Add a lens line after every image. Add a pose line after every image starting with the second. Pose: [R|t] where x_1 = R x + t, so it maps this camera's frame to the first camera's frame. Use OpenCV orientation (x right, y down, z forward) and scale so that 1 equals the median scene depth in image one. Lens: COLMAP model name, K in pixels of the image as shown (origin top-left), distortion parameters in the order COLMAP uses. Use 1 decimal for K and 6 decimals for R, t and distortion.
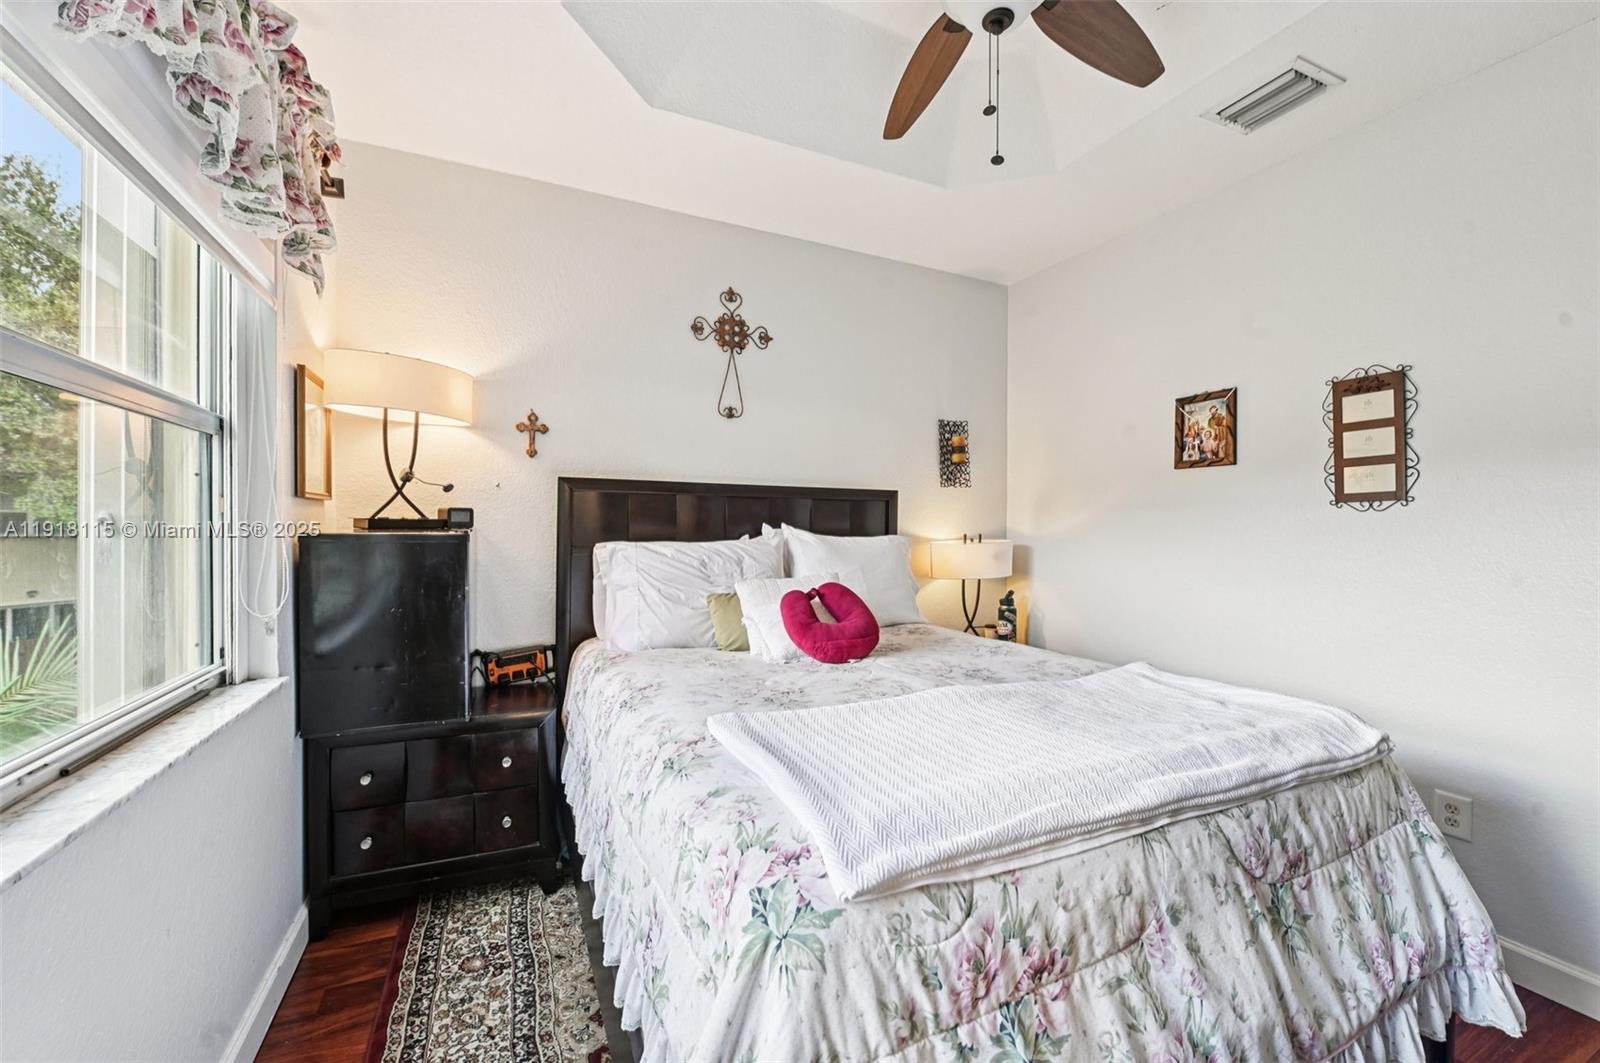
lens RADIAL K [[628.3, 0, 793.4], [0, 628.3, 528.9], [0, 0, 1]] dist [-0.008700, -0.000334]
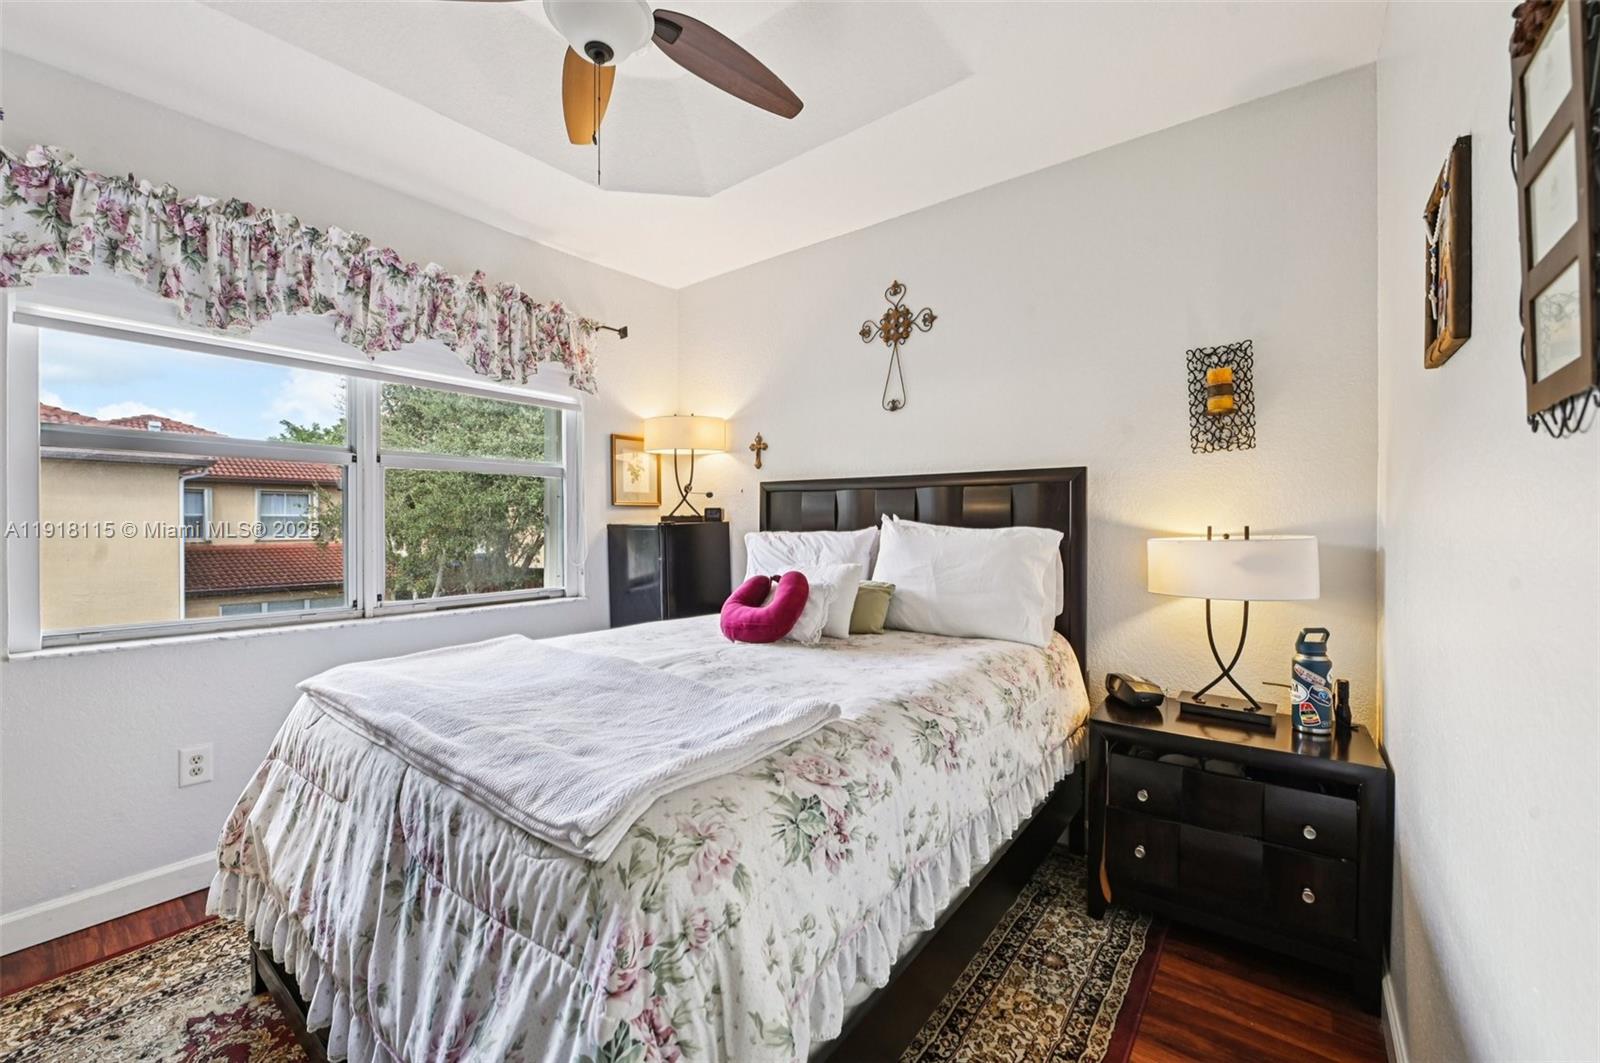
lens RADIAL K [[628.3, 0, 796.3], [0, 628.3, 527.3], [0, 0, 1]] dist [-0.008700, -0.000334]
pose [[0.458399, 0.001007, -0.888746, 0.727652], [0.000466, 0.999999, 0.001374, 0.009298], [0.888747, -0.001044, 0.458398, 0.400772]]
